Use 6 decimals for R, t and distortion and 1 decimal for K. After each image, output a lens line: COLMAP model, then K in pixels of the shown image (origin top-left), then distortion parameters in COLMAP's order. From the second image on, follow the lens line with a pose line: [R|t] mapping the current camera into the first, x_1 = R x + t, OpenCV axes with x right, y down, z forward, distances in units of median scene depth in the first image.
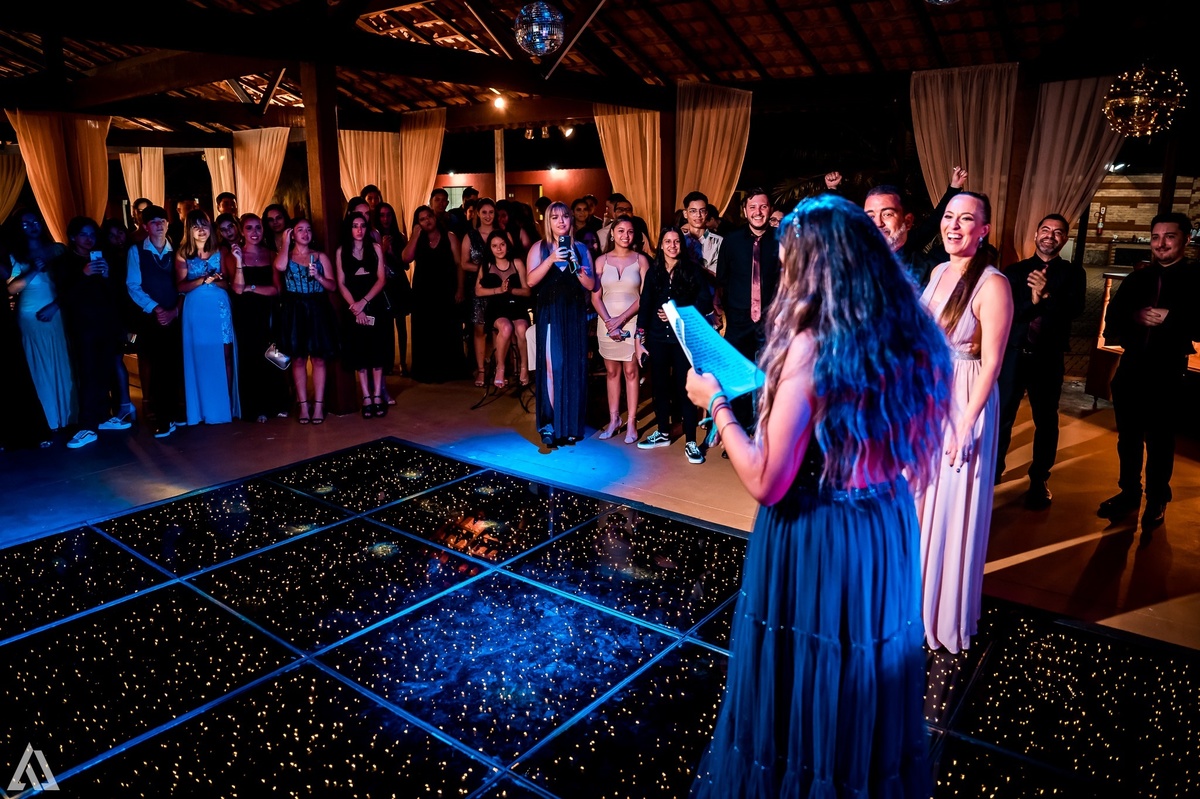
lens RADIAL K [[846.6, 0, 616.7], [0, 846.6, 406.3], [0, 0, 1]] dist [-0.142400, 0.100312]
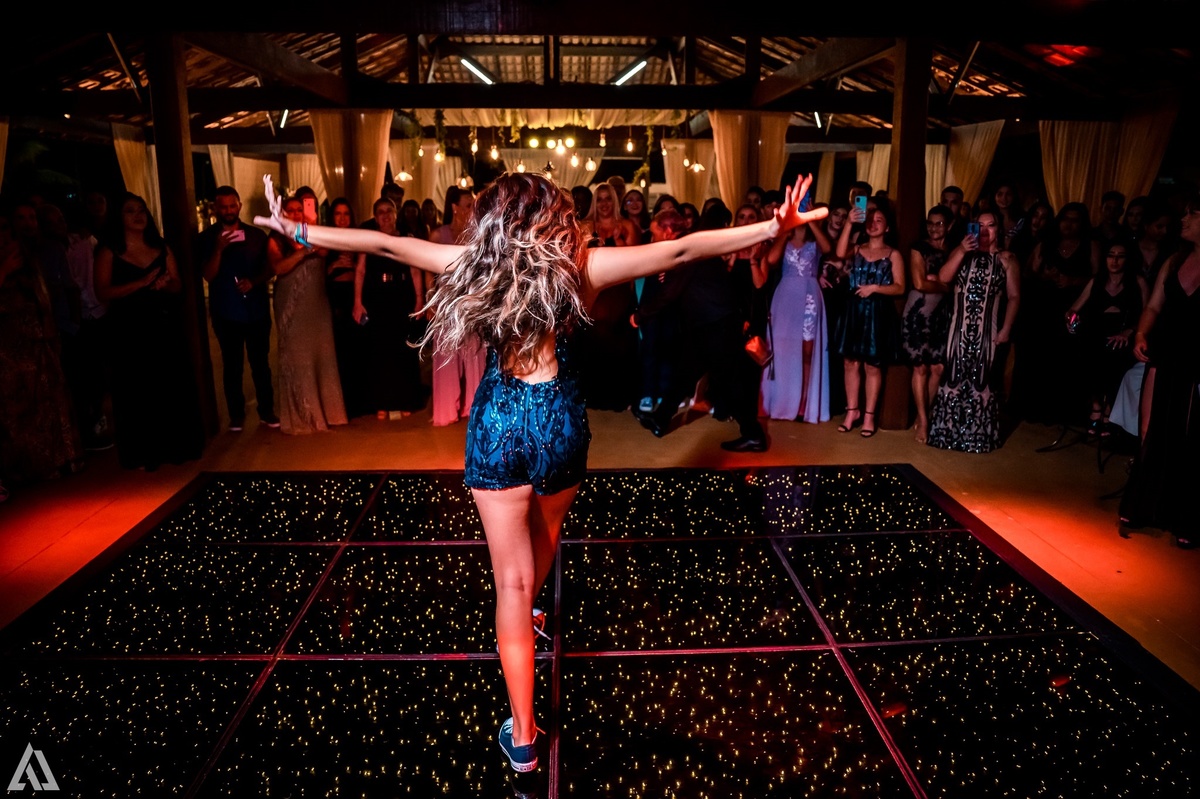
lens RADIAL K [[829.5, 0, 632.1], [0, 829.5, 404.1], [0, 0, 1]] dist [-0.001016, 0.001144]
pose [[0.661589, 0.188403, -0.725813, 0.170336], [-0.190770, 0.978364, 0.080070, -0.042574], [0.725194, 0.085489, 0.683217, 0.171265]]
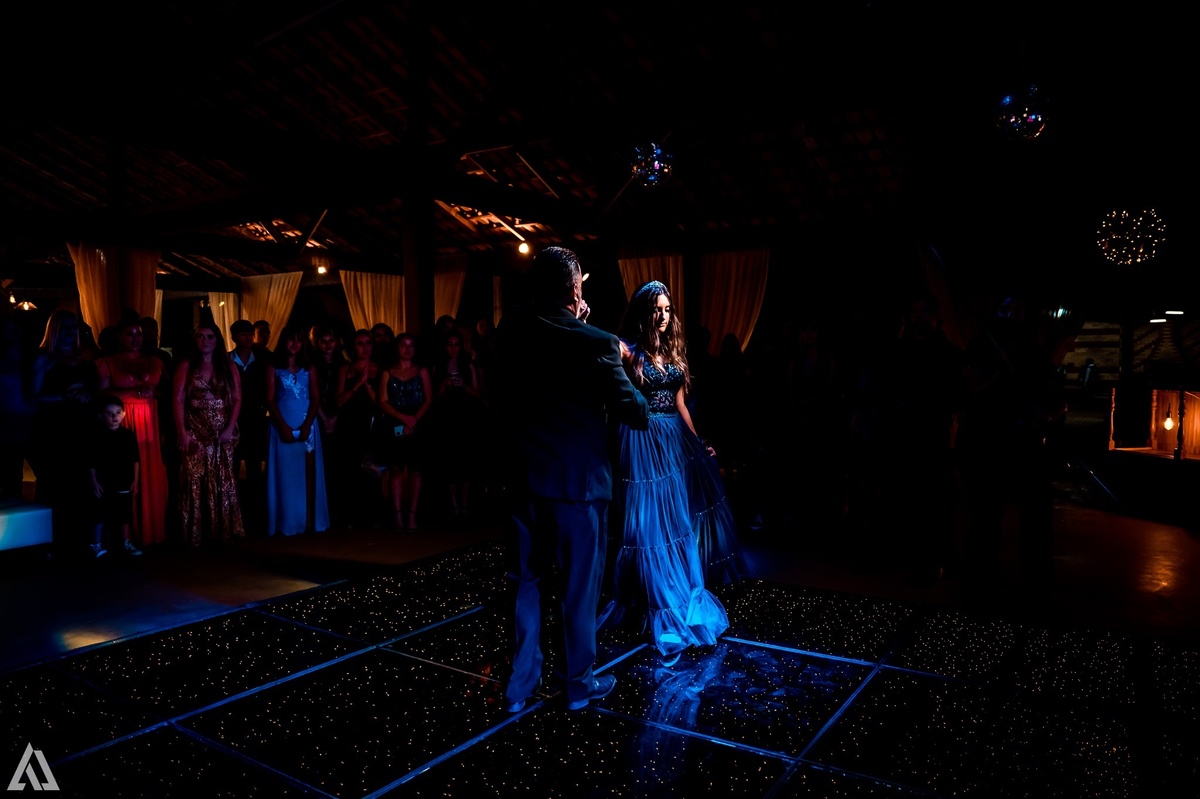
lens RADIAL K [[846.6, 0, 616.7], [0, 846.6, 406.3], [0, 0, 1]] dist [-0.142400, 0.100312]
pose [[0.997969, -0.011381, 0.062670, -0.167771], [0.022579, 0.983223, -0.181005, 0.062762], [-0.059558, 0.182053, 0.981483, -0.065349]]
